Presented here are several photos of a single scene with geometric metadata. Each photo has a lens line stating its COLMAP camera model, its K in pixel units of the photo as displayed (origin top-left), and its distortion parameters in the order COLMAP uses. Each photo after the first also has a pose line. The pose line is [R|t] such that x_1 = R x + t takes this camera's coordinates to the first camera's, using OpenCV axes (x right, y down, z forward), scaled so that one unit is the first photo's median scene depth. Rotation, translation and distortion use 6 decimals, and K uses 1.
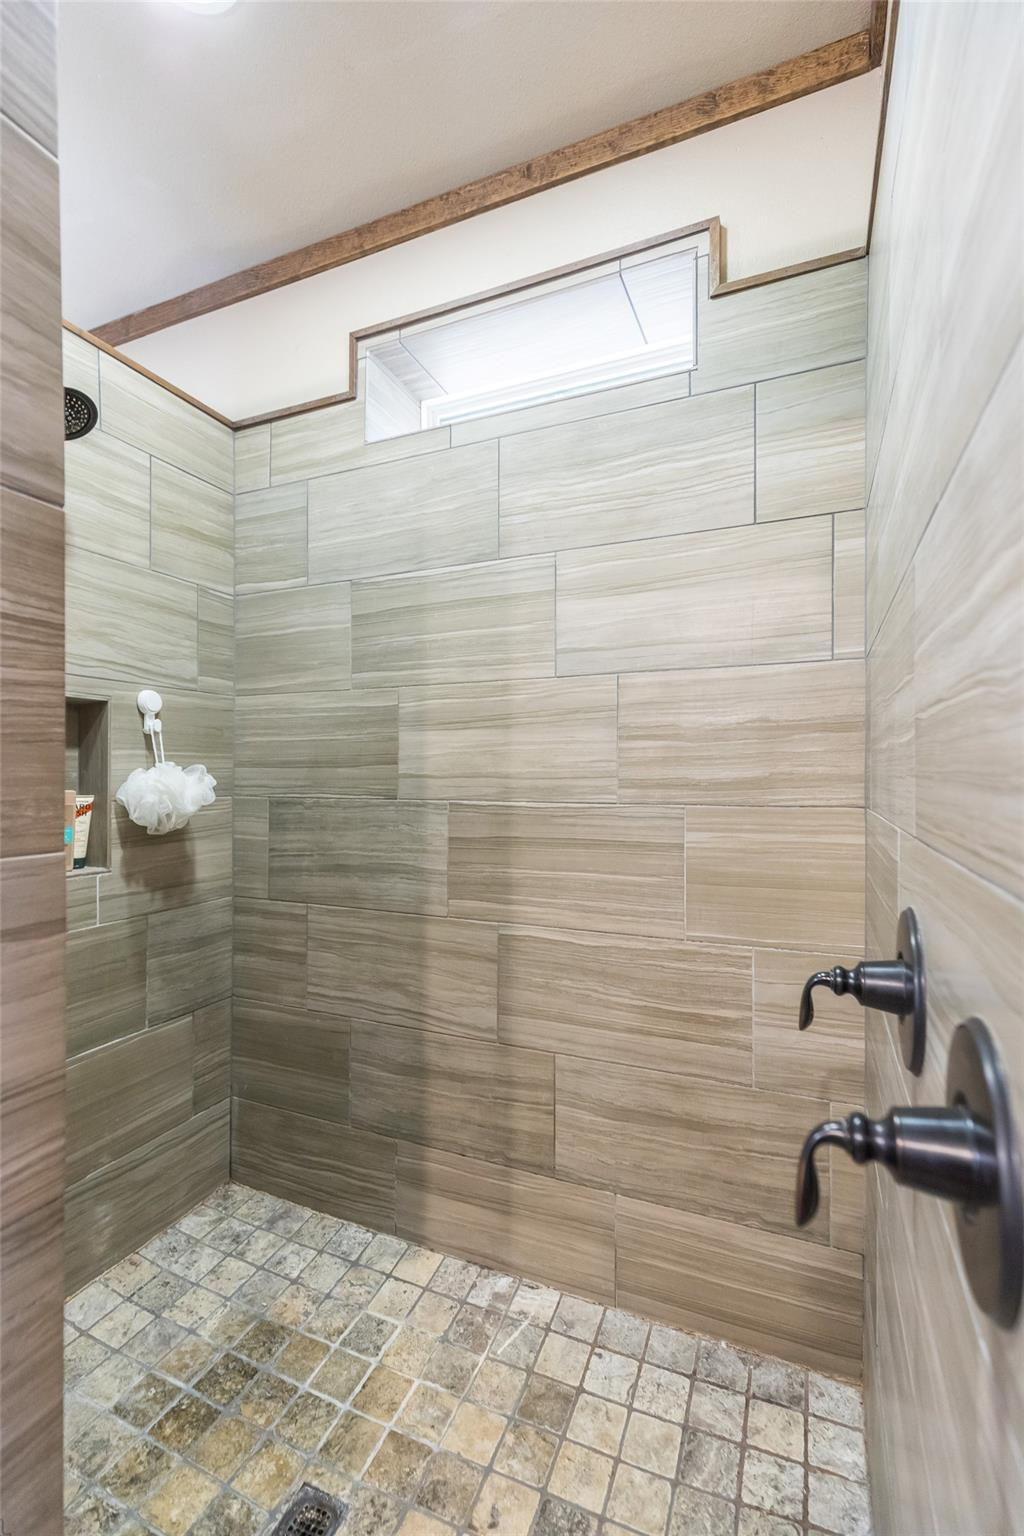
lens RADIAL K [[693.4, 0, 509.0], [0, 693.4, 773.4], [0, 0, 1]] dist [0.009065, -0.001517]
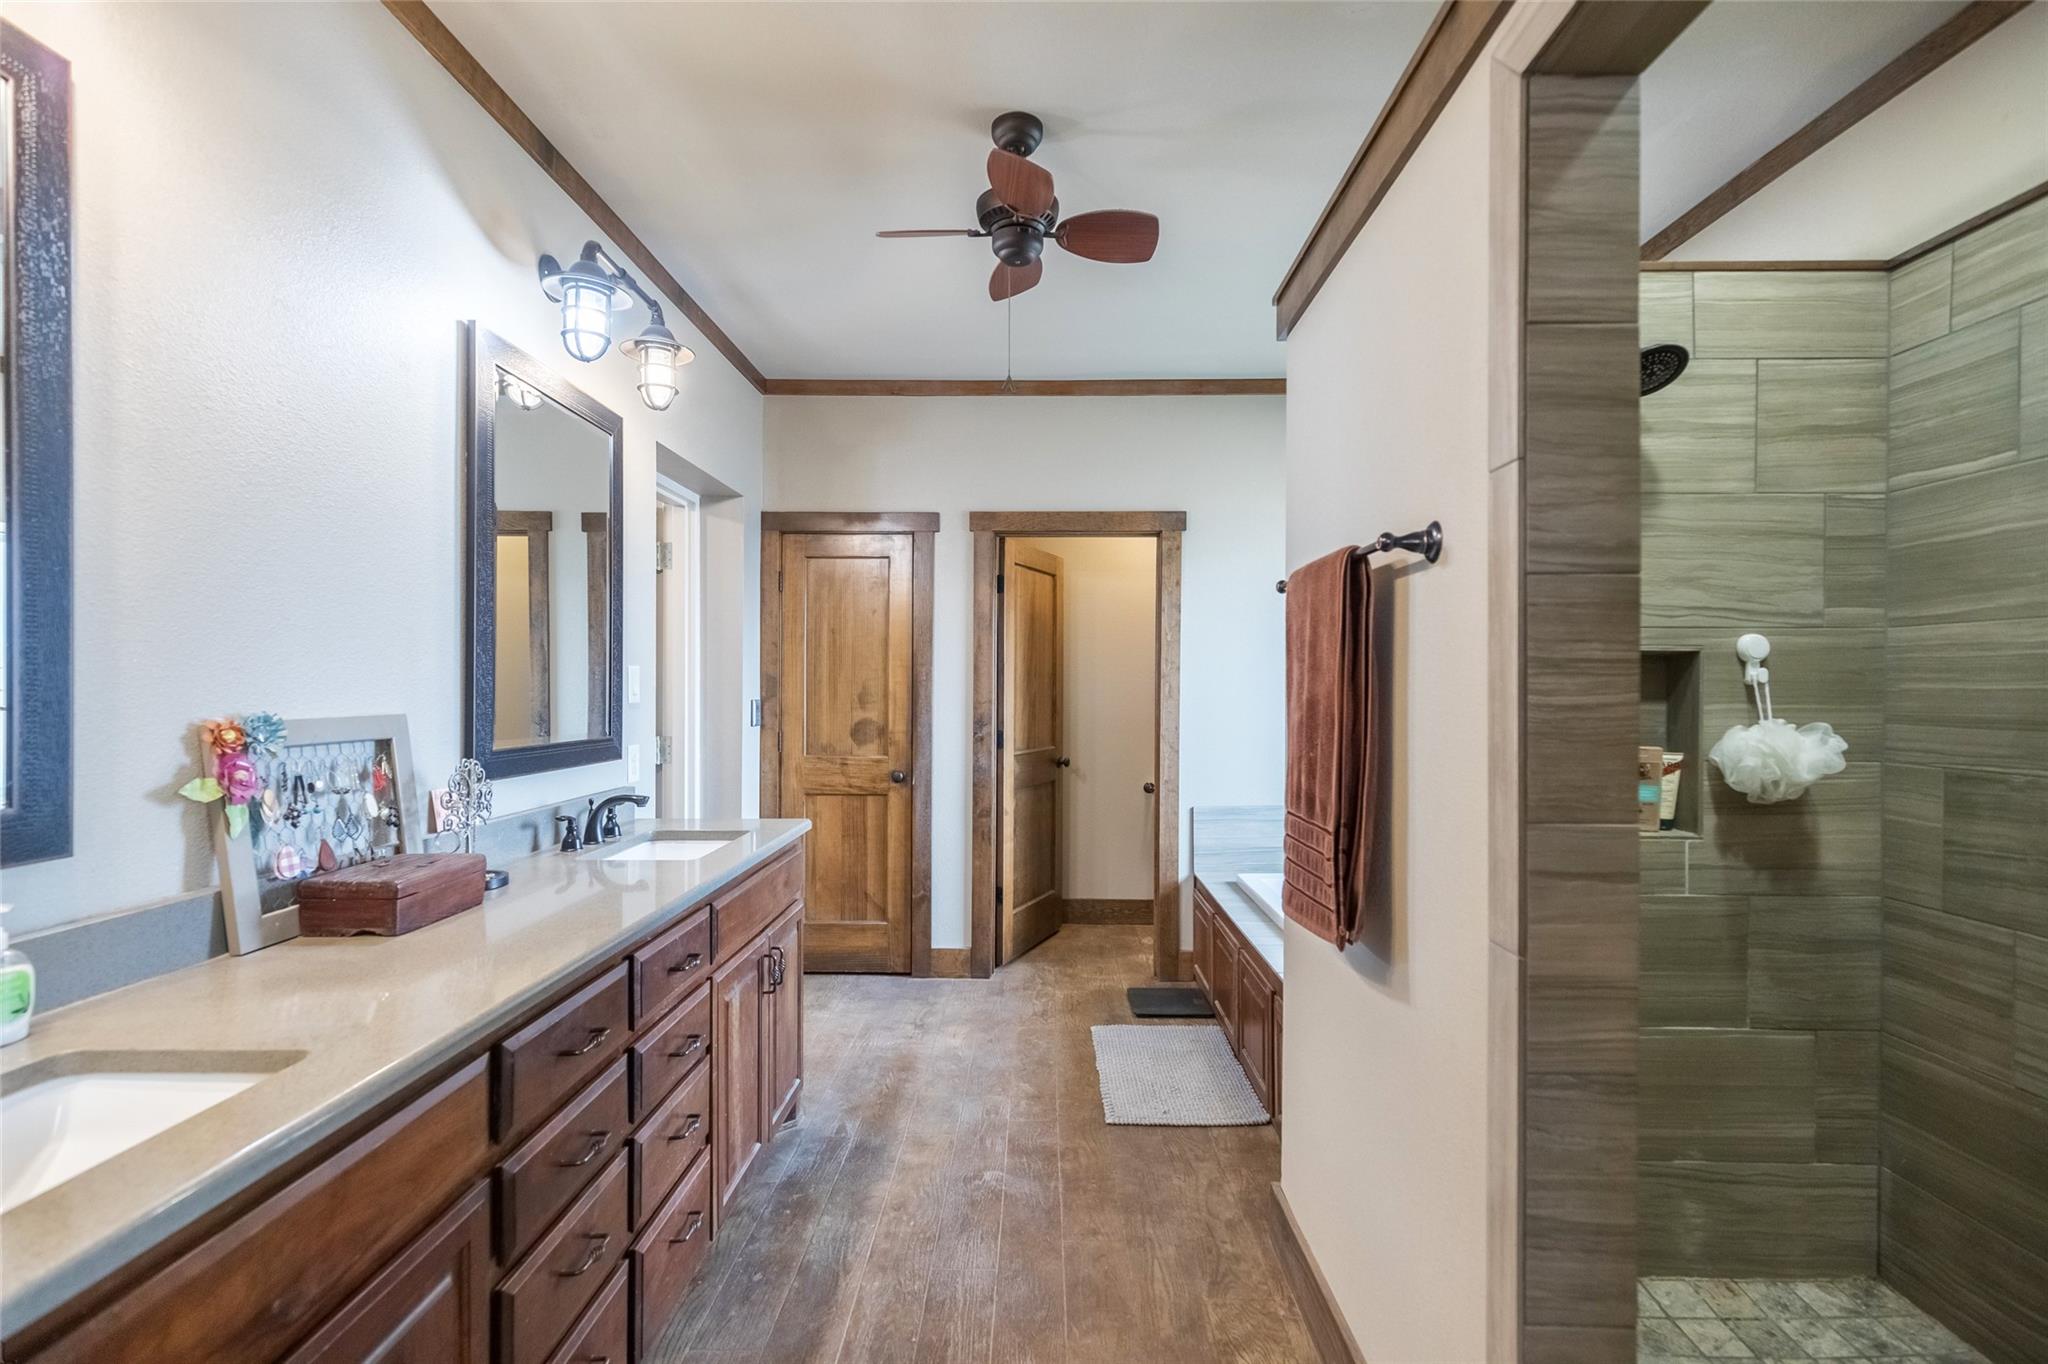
lens RADIAL K [[924.5, 0, 1022.4], [0, 924.5, 690.5], [0, 0, 1]] dist [0.009065, -0.001517]
pose [[0.387635, 0.005862, -0.921794, 0.174315], [-0.004494, 0.999980, 0.004469, -0.046813], [0.921802, 0.002410, 0.387653, -0.250985]]
